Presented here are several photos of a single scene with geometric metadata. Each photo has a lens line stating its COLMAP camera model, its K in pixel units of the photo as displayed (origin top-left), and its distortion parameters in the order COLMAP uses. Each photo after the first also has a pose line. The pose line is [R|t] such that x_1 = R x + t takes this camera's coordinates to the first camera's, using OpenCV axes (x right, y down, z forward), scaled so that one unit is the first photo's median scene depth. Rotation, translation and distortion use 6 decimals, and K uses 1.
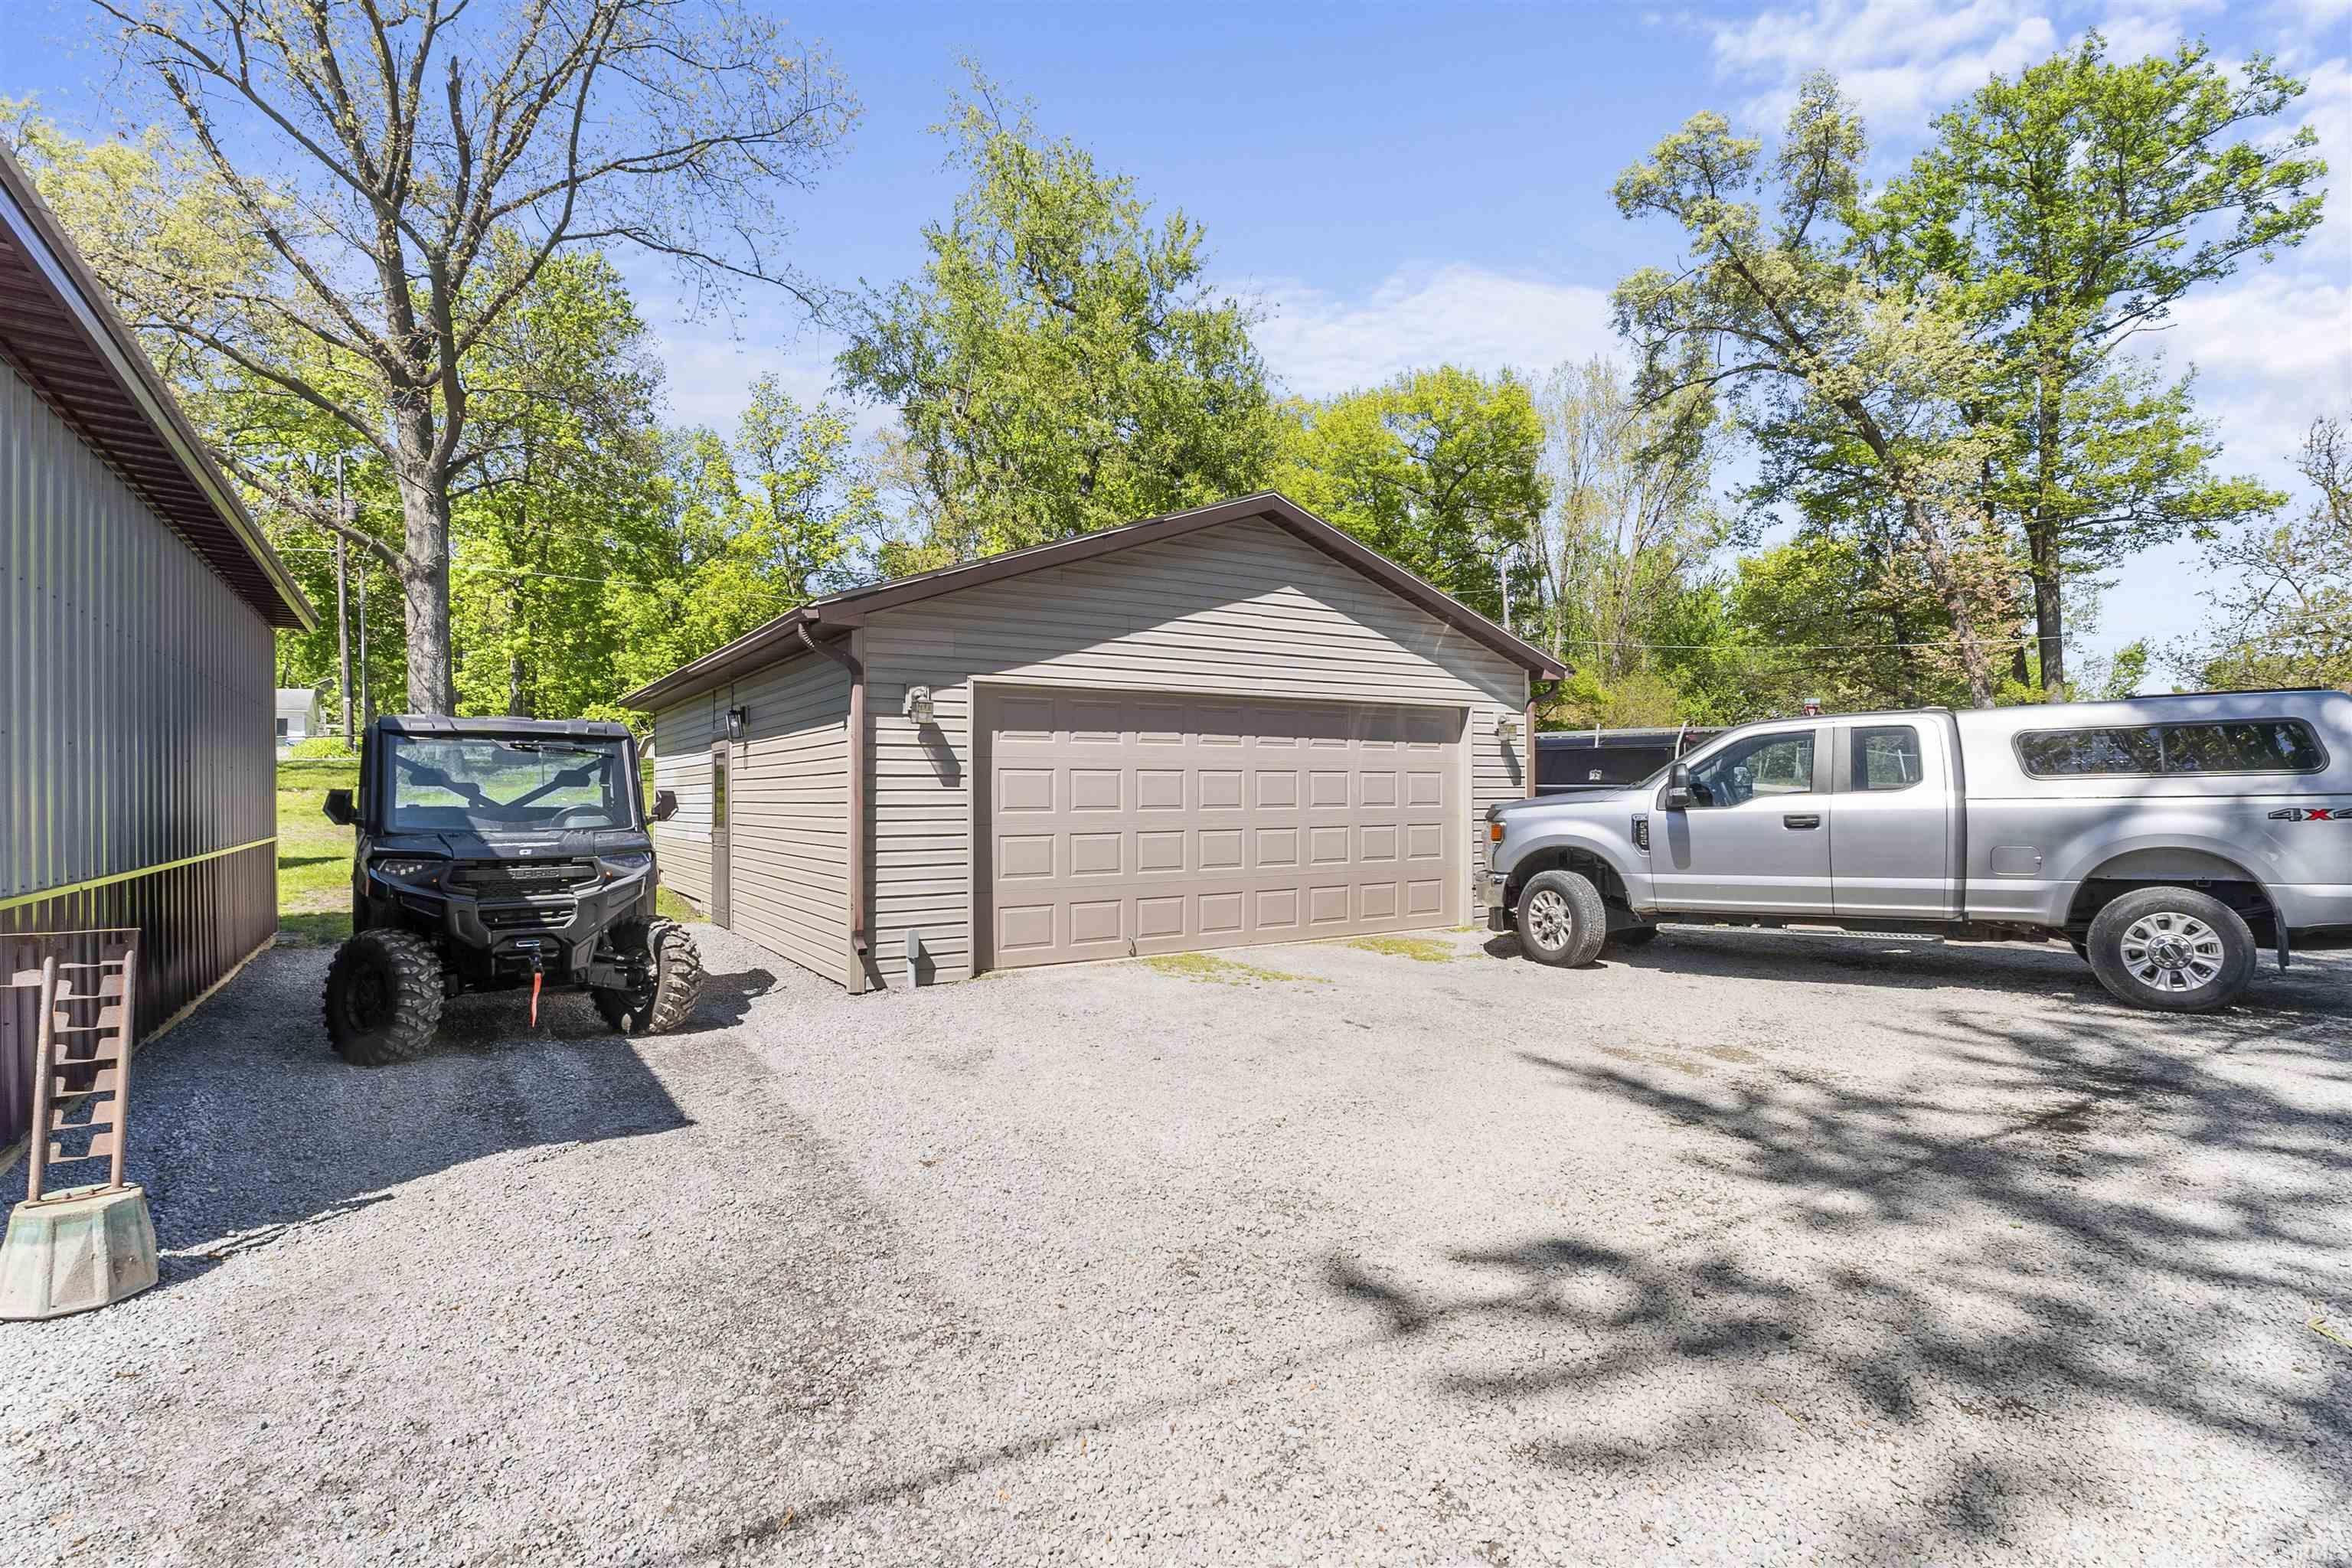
lens RADIAL K [[1125.0, 0, 1179.2], [0, 1125.0, 776.7], [0, 0, 1]] dist [0.003613, 0.001126]
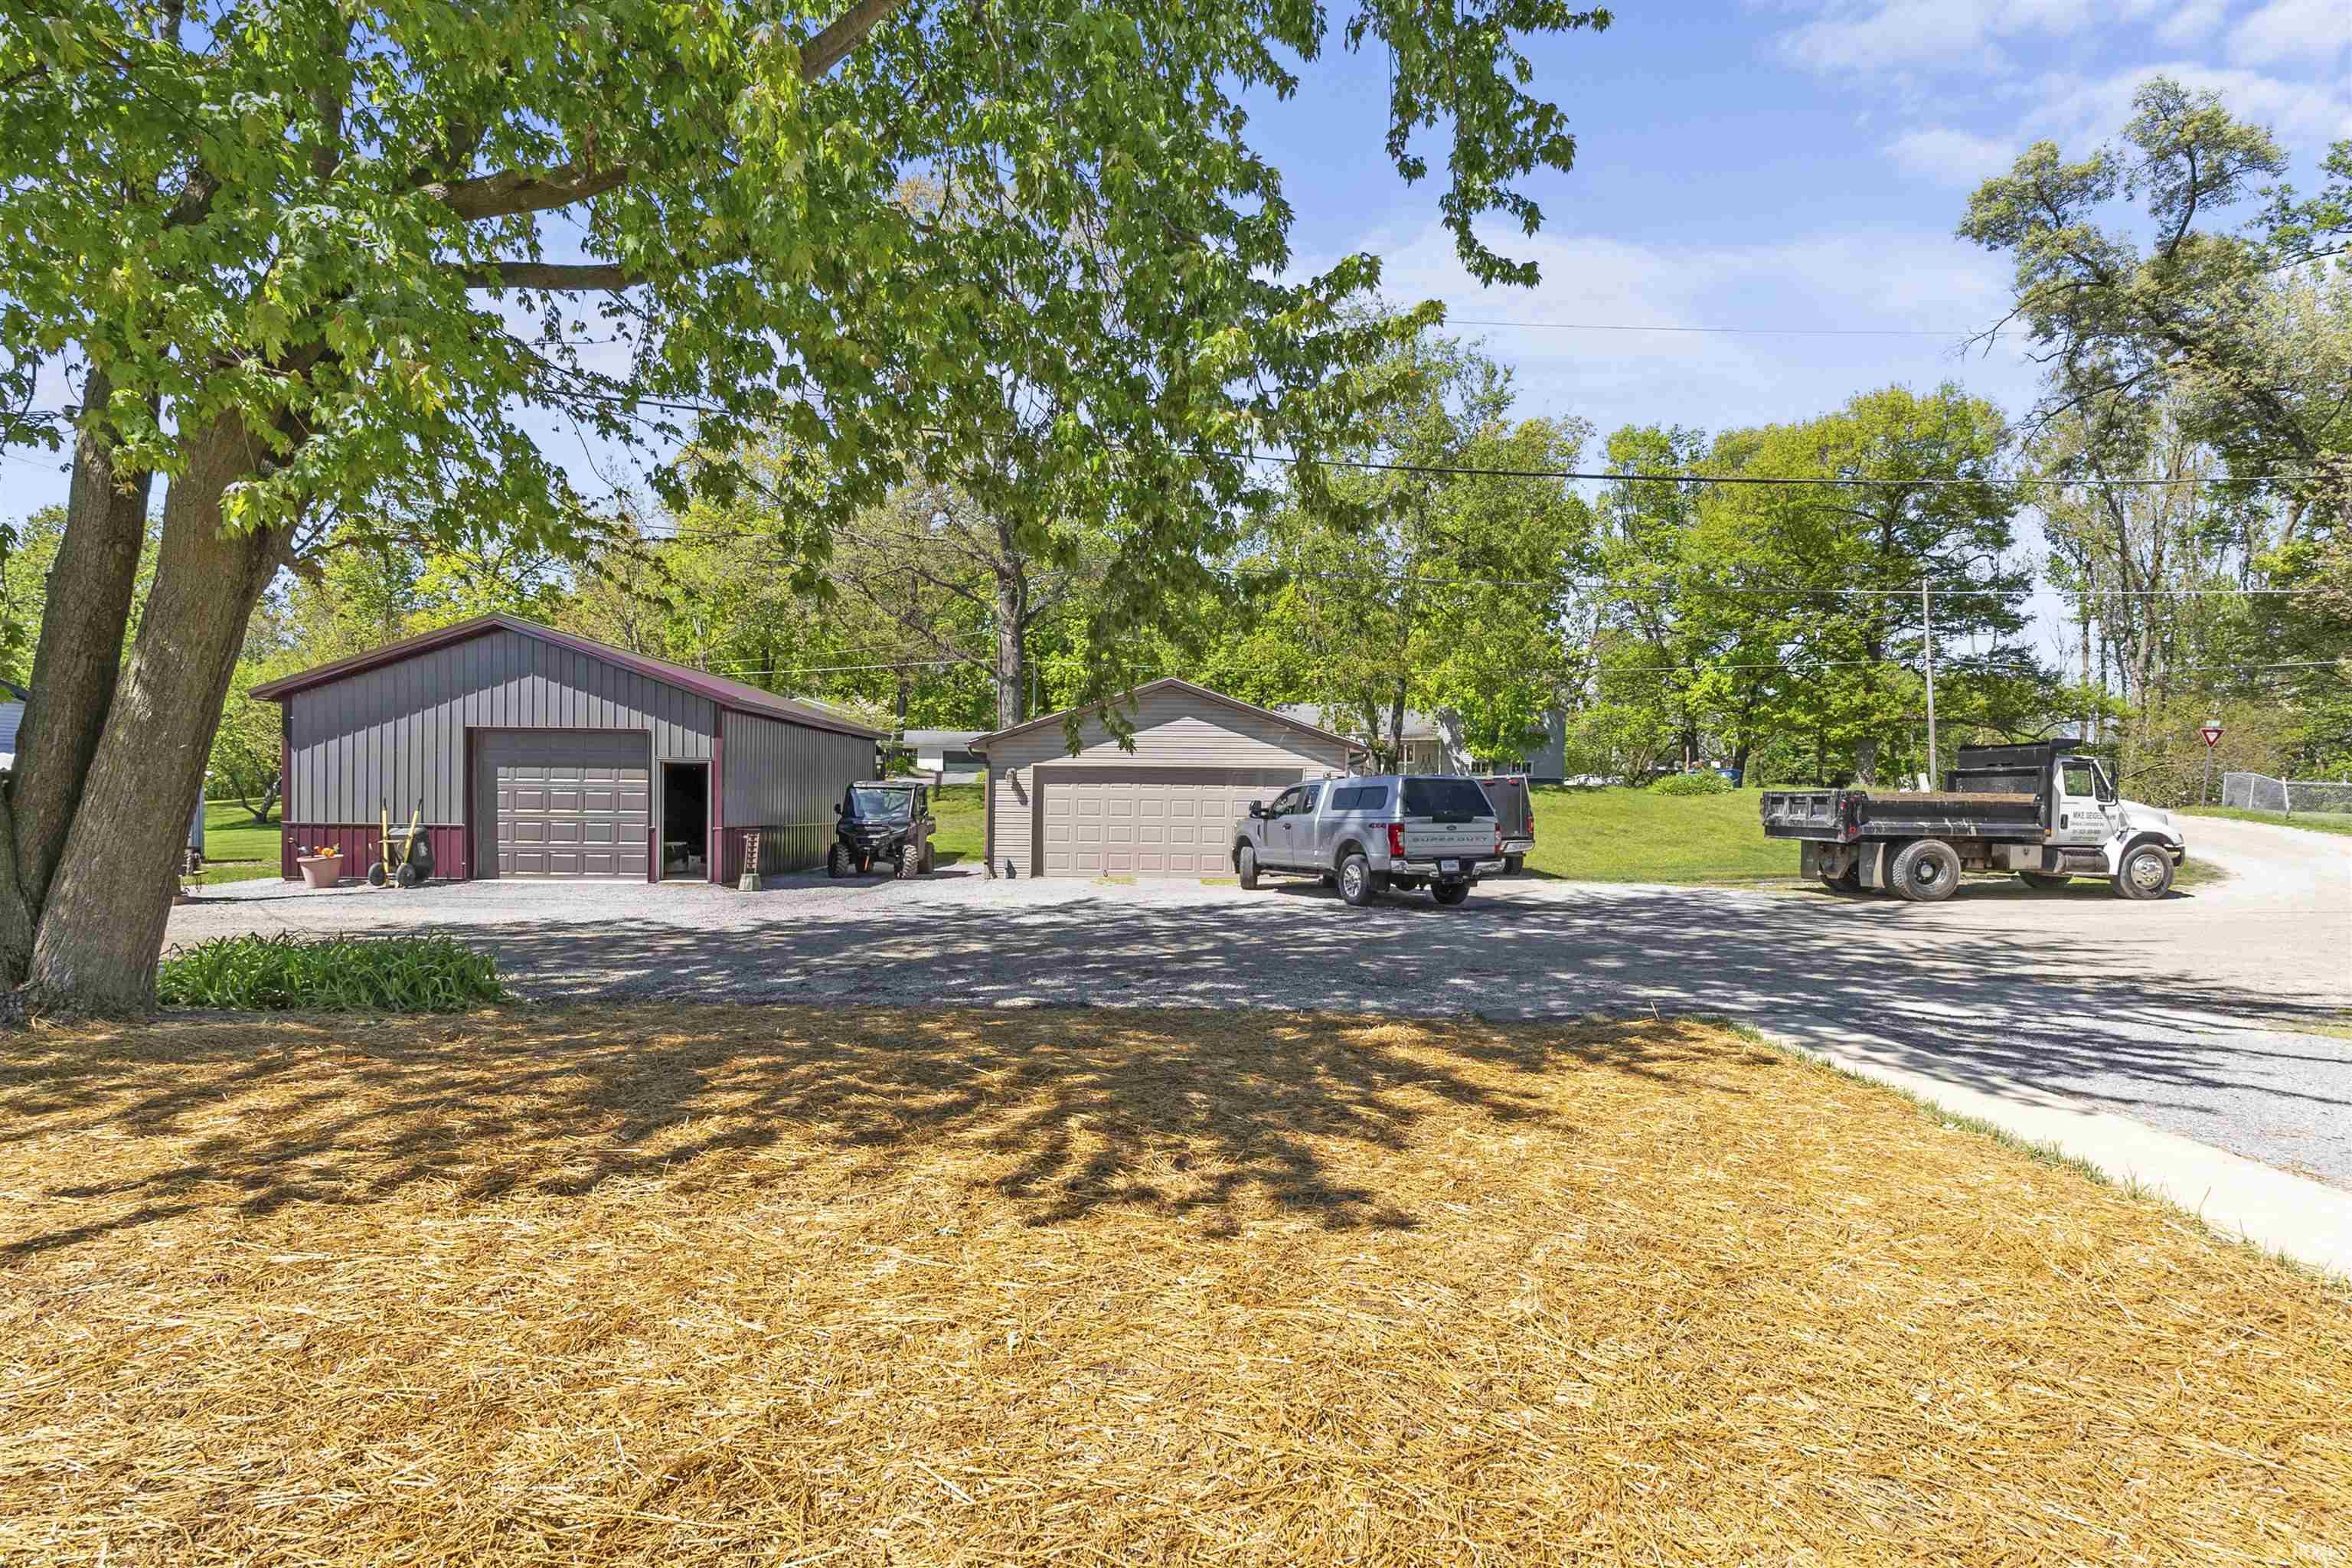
lens RADIAL K [[1125.0, 0, 1179.2], [0, 1125.0, 776.7], [0, 0, 1]] dist [0.003613, 0.001126]
pose [[0.839882, 0.002749, -0.542762, 1.555135], [-0.009939, 0.999897, -0.010316, -0.035393], [0.542678, 0.014059, 0.839823, -1.047804]]
